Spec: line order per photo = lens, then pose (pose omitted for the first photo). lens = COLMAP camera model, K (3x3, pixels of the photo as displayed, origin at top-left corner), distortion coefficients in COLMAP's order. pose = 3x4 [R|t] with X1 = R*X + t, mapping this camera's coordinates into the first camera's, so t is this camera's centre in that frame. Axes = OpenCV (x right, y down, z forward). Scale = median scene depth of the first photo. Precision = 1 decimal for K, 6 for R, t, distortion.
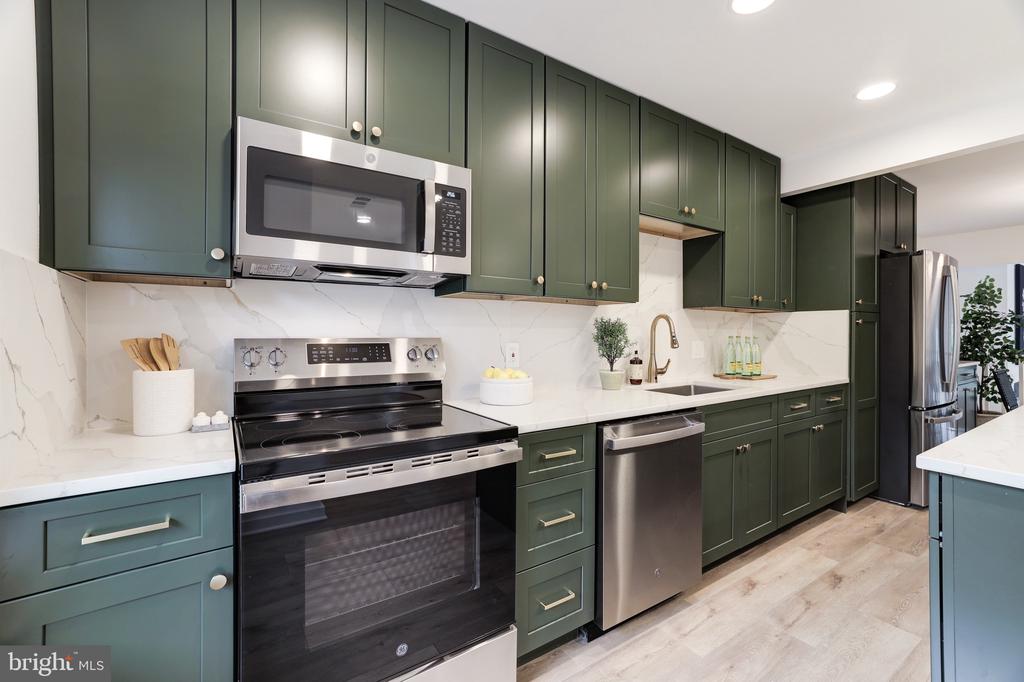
lens RADIAL K [[442.5, 0, 509.6], [0, 442.5, 334.5], [0, 0, 1]] dist [-0.020512, 0.002982]
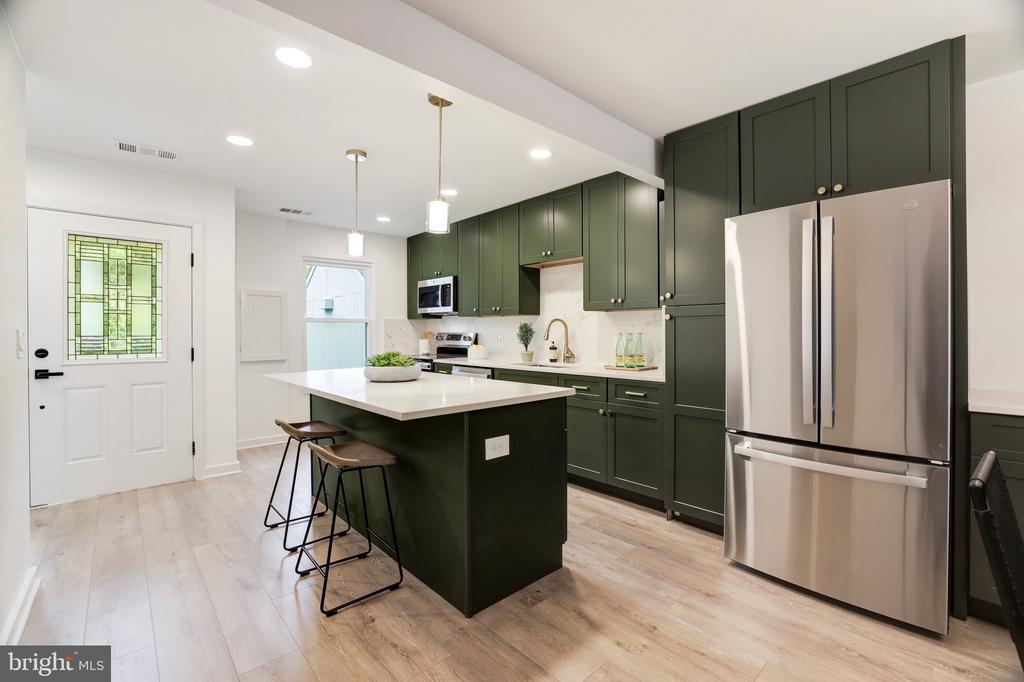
lens RADIAL K [[442.5, 0, 505.2], [0, 442.5, 336.2], [0, 0, 1]] dist [-0.020512, 0.002982]
pose [[0.159957, 0.004722, -0.987113, 1.814355], [-0.005214, 0.999979, 0.003939, 0.011160], [0.987110, 0.004517, 0.159979, 0.548606]]
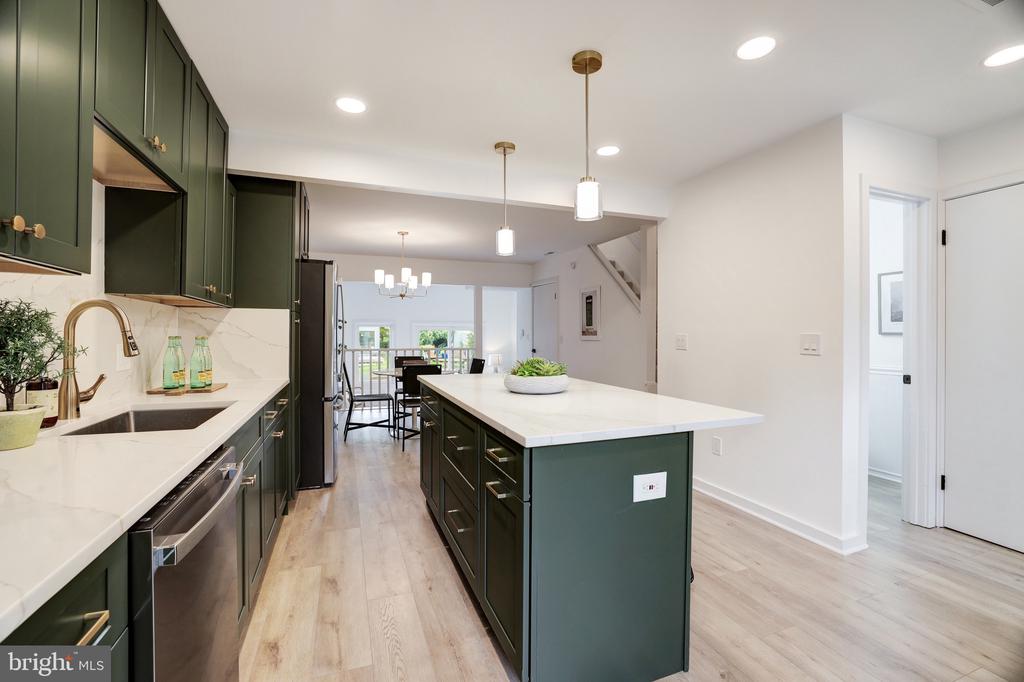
lens RADIAL K [[442.5, 0, 512.1], [0, 442.5, 334.0], [0, 0, 1]] dist [-0.020512, 0.002982]
pose [[0.210467, -0.000553, 0.977601, -0.105429], [0.002356, 0.999997, 0.000059, 0.000957], [-0.977598, 0.002291, 0.210468, 0.321834]]
